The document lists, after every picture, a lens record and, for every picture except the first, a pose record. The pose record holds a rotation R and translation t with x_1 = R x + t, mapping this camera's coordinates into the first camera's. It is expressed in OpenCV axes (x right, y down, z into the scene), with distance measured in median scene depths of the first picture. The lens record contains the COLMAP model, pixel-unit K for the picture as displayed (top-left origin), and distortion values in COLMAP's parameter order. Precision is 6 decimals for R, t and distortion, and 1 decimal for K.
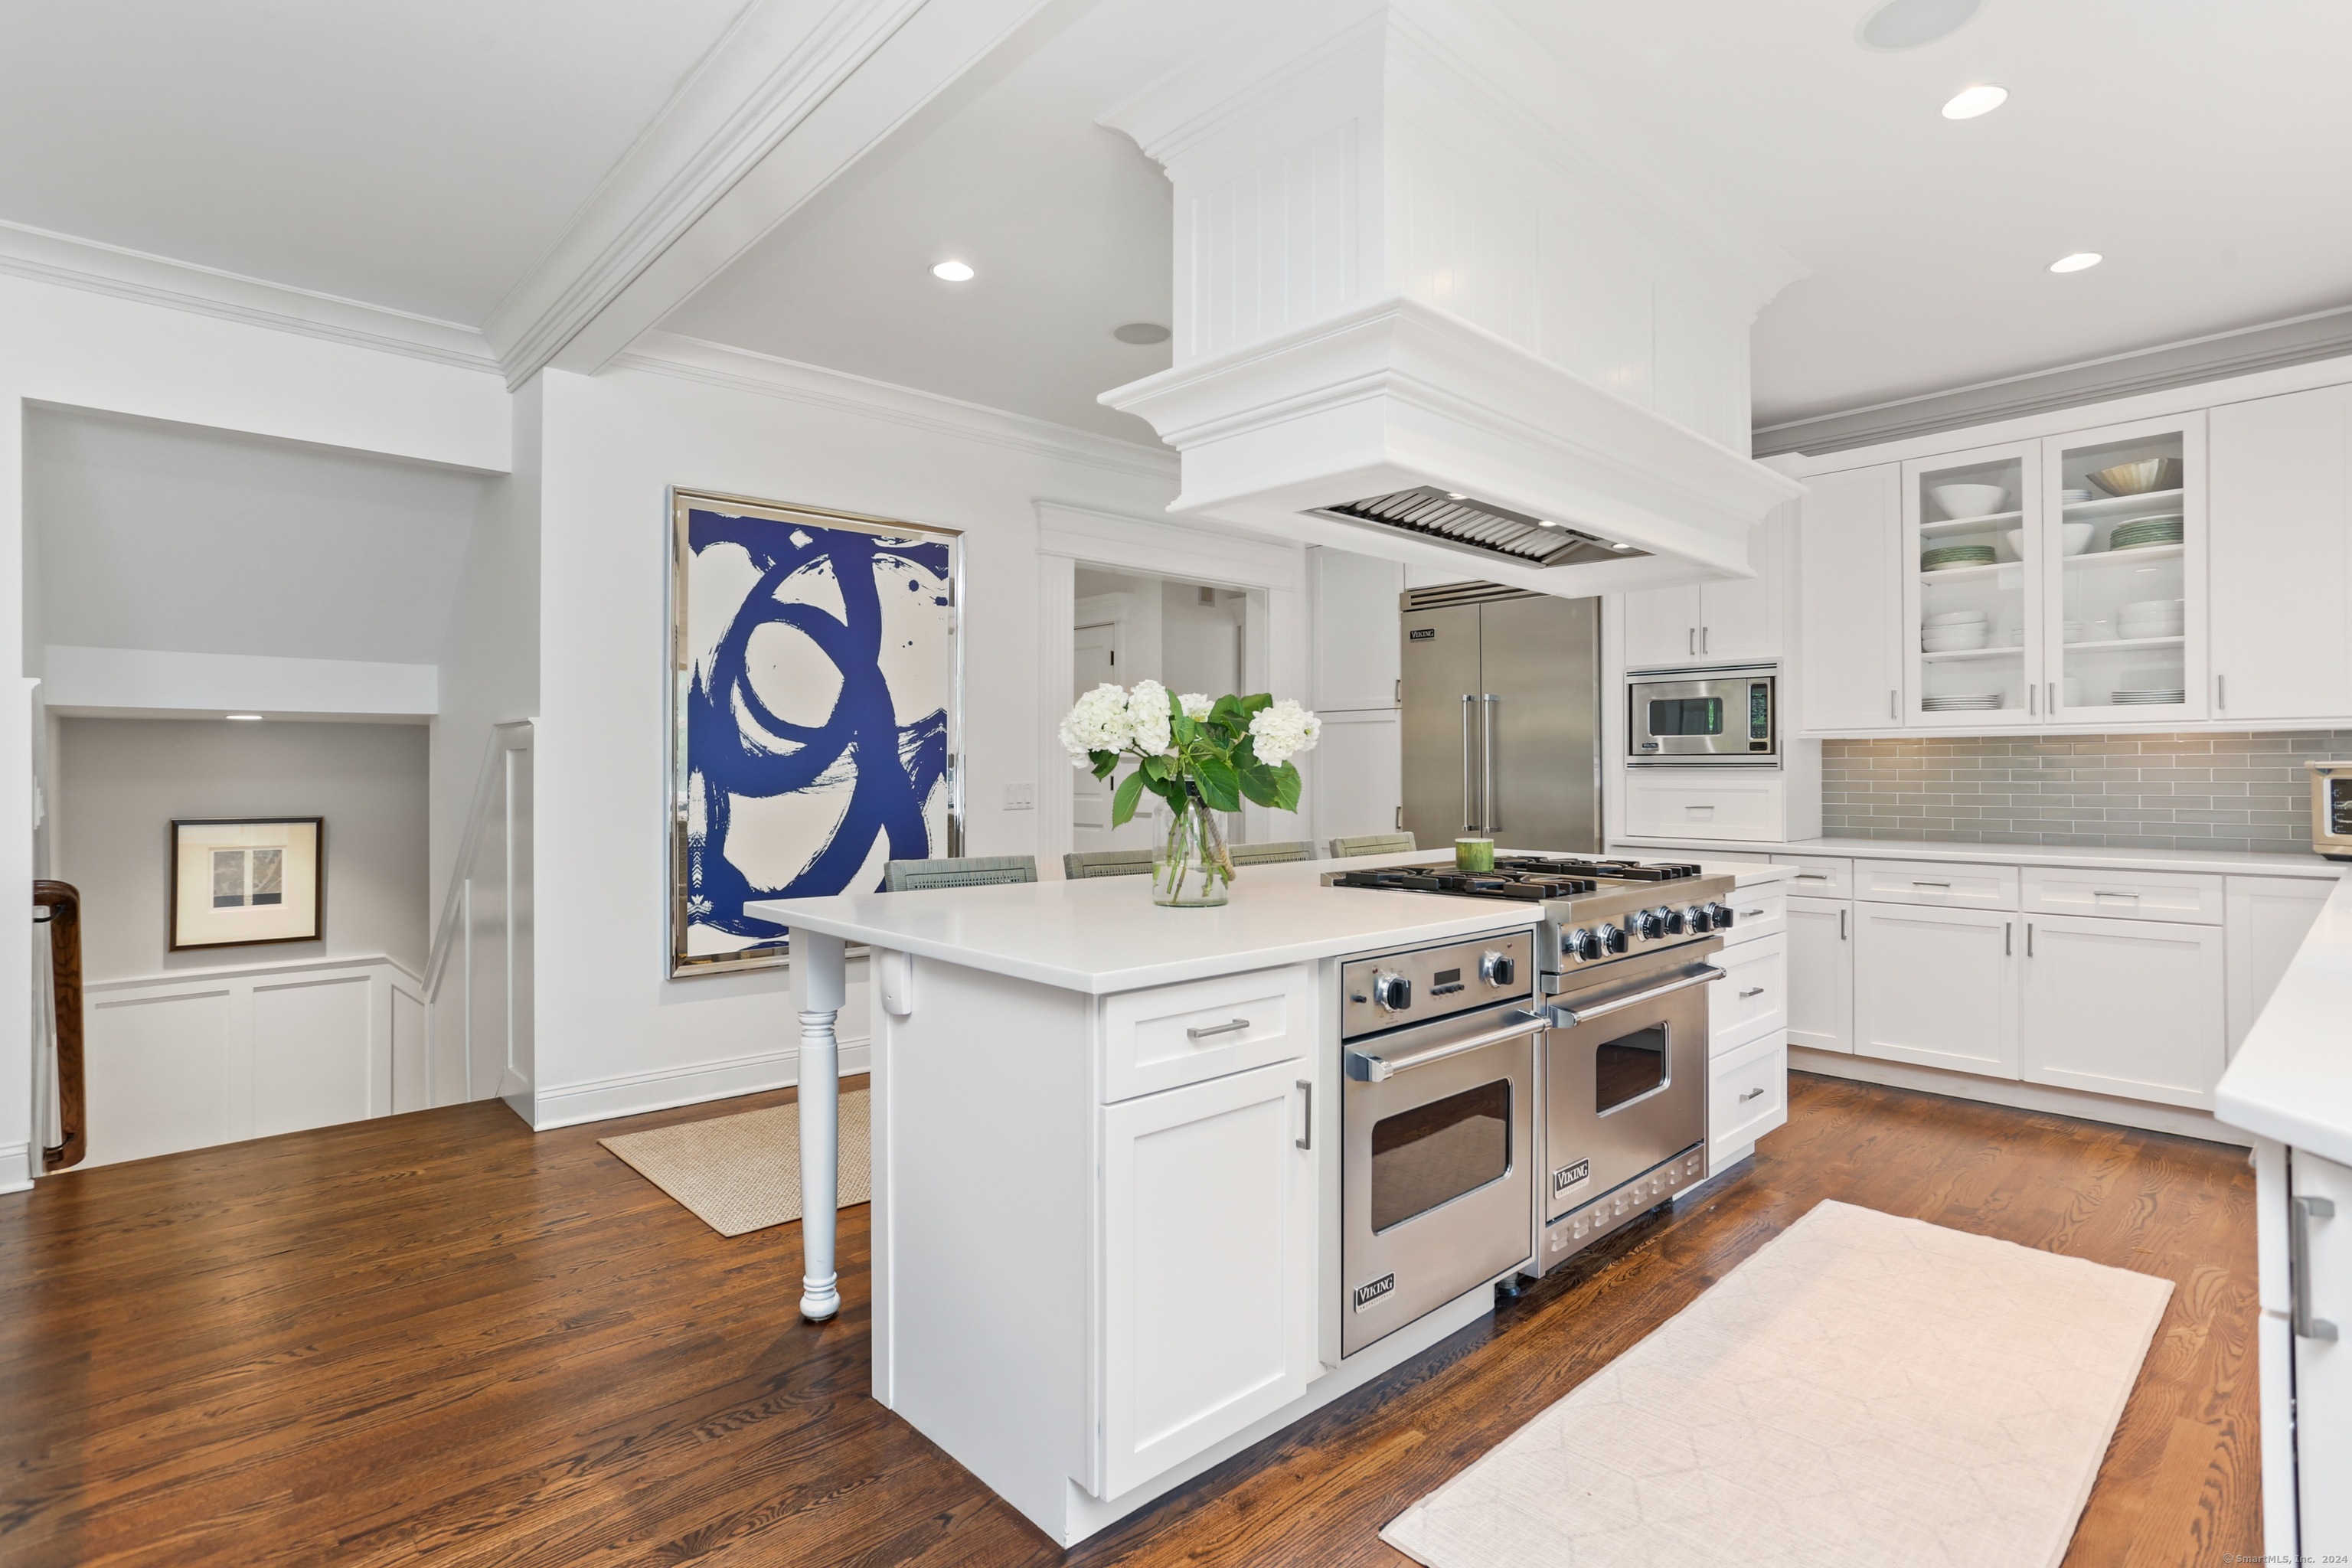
lens RADIAL K [[1169.2, 0, 1173.7], [0, 1169.2, 766.6], [0, 0, 1]] dist [-0.043616, 0.033575]
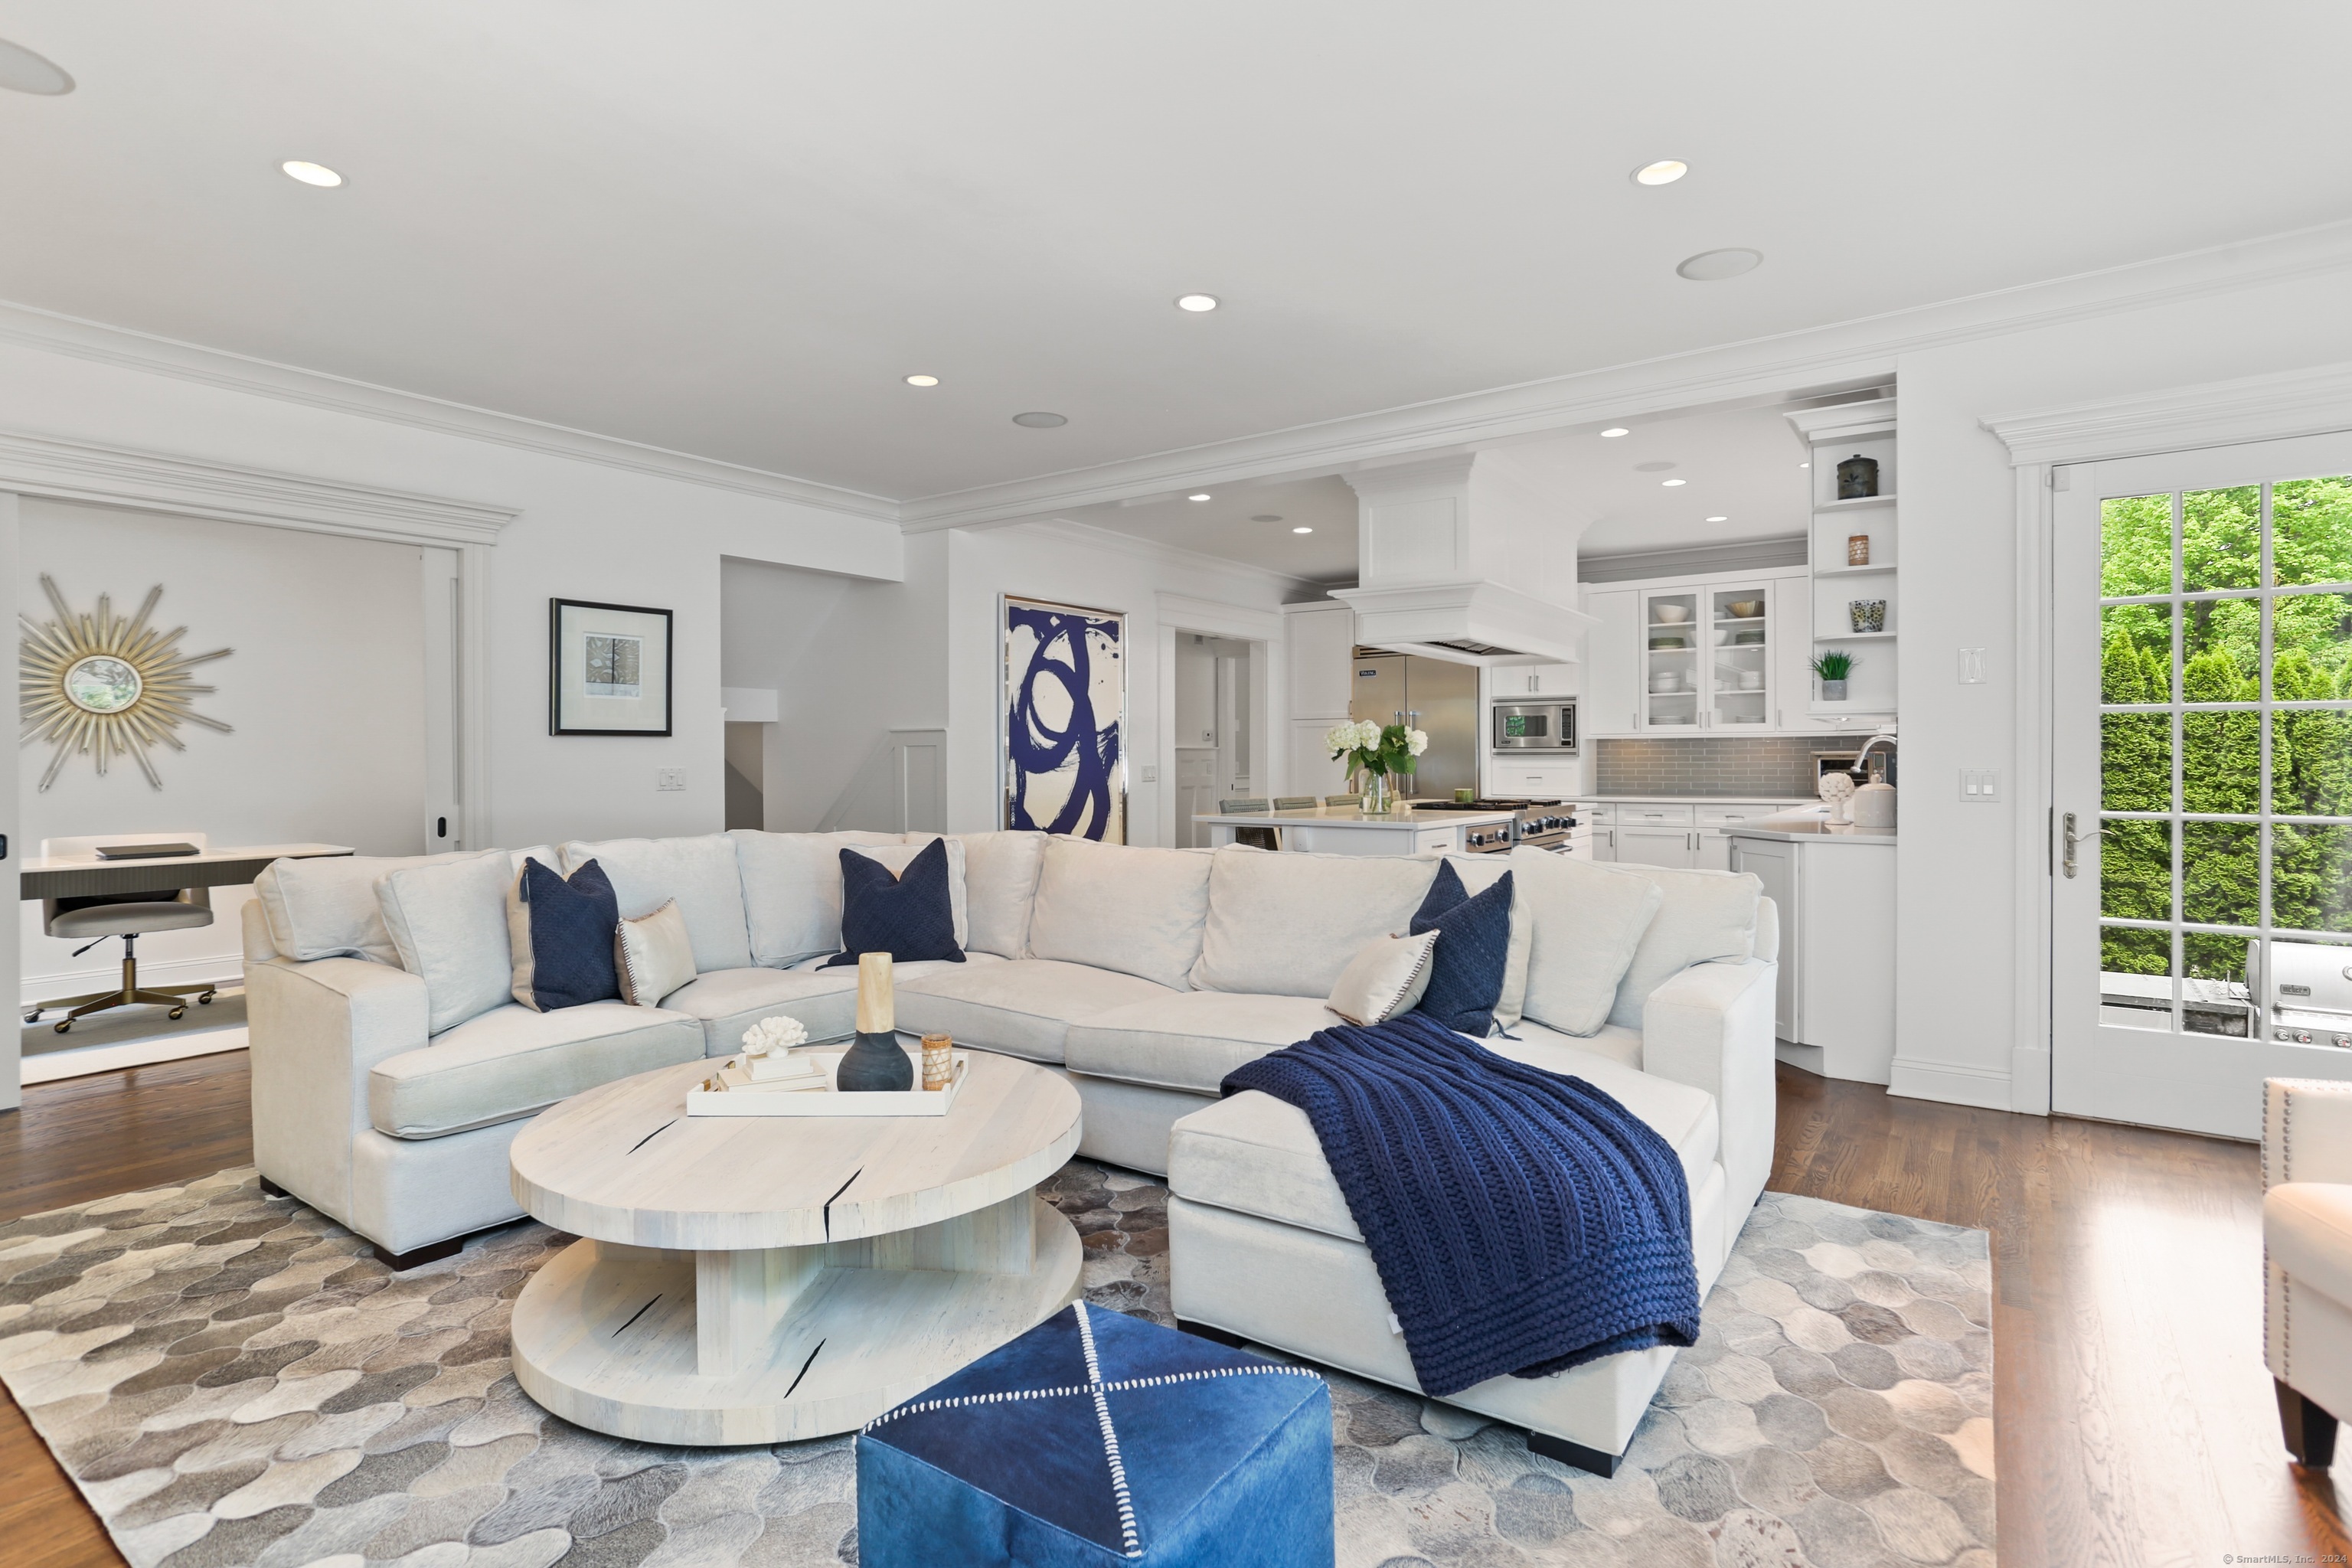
lens RADIAL K [[1138.1, 0, 1189.8], [0, 1138.1, 768.6], [0, 0, 1]] dist [-0.042446, 0.000145]
pose [[0.979464, -0.004553, 0.201567, -0.517861], [0.002501, 0.999942, 0.010434, 0.002299], [-0.201603, -0.009716, 0.979419, -0.740923]]
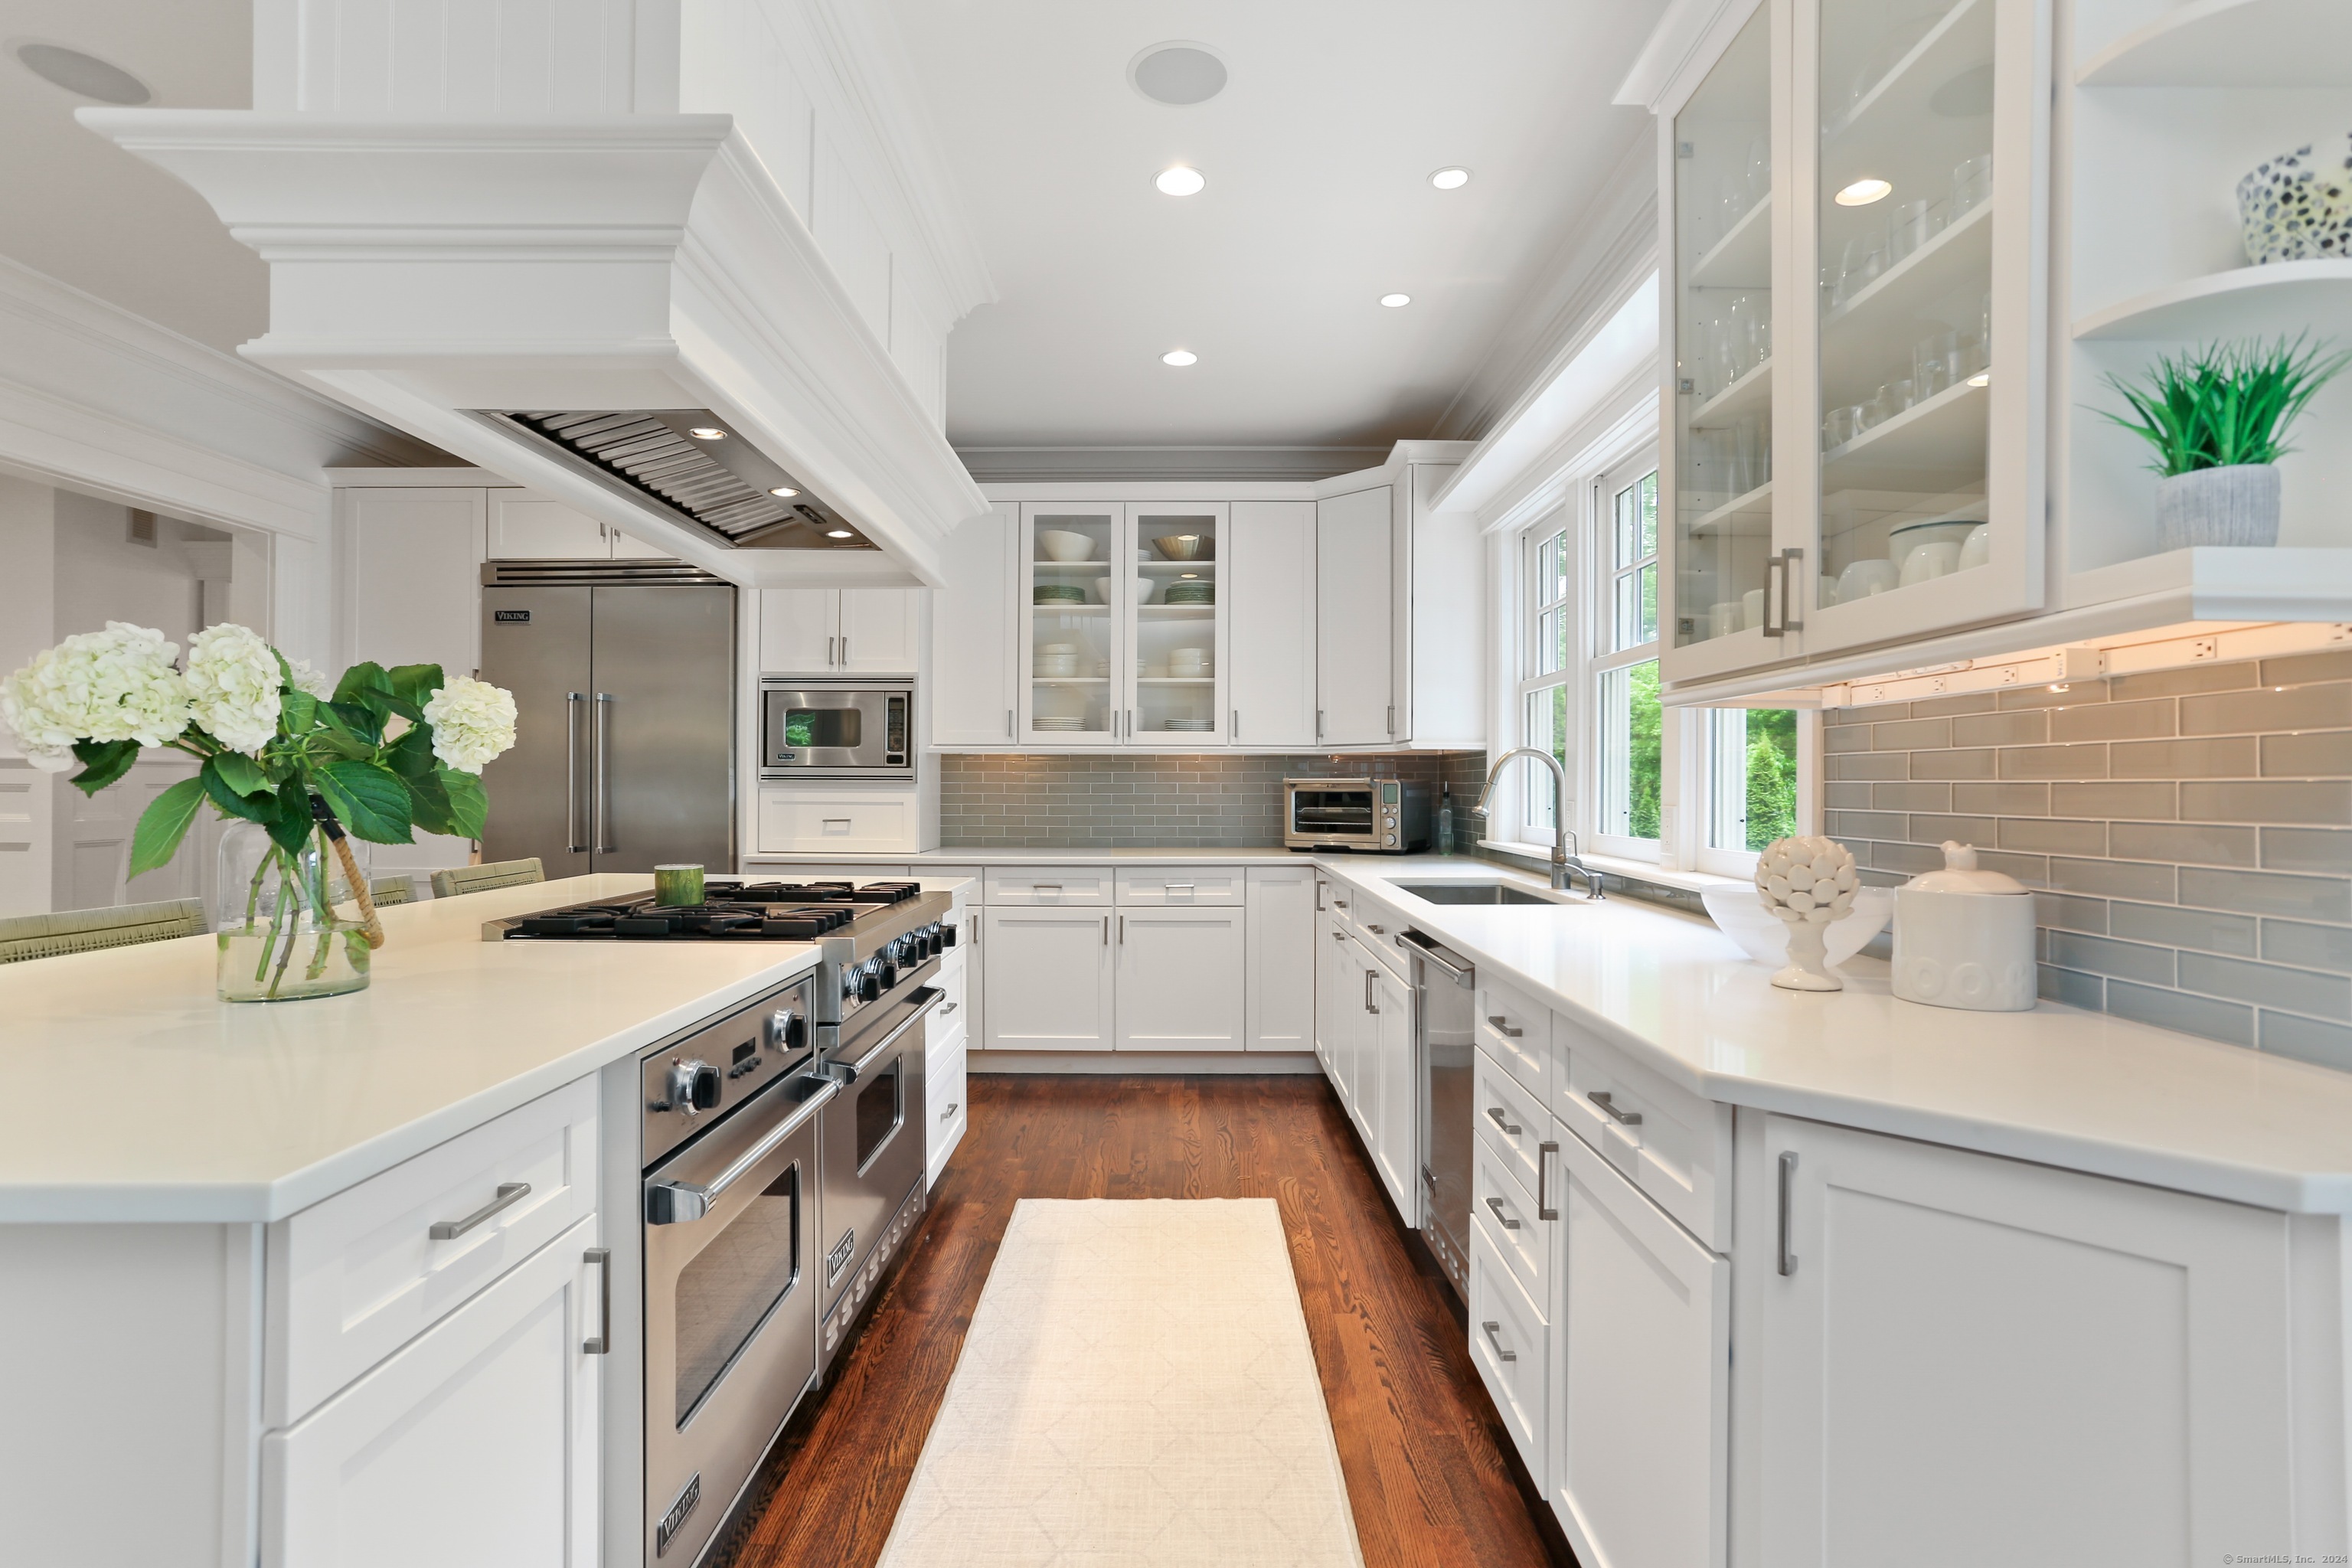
lens RADIAL K [[1150.6, 0, 1176.0], [0, 1150.6, 784.0], [0, 0, 1]] dist [-0.052748, 0.035097]
pose [[0.690305, 0.004253, 0.723506, -0.063192], [-0.007117, 0.999974, 0.000913, 0.001575], [-0.723483, -0.005780, 0.690318, 0.160184]]
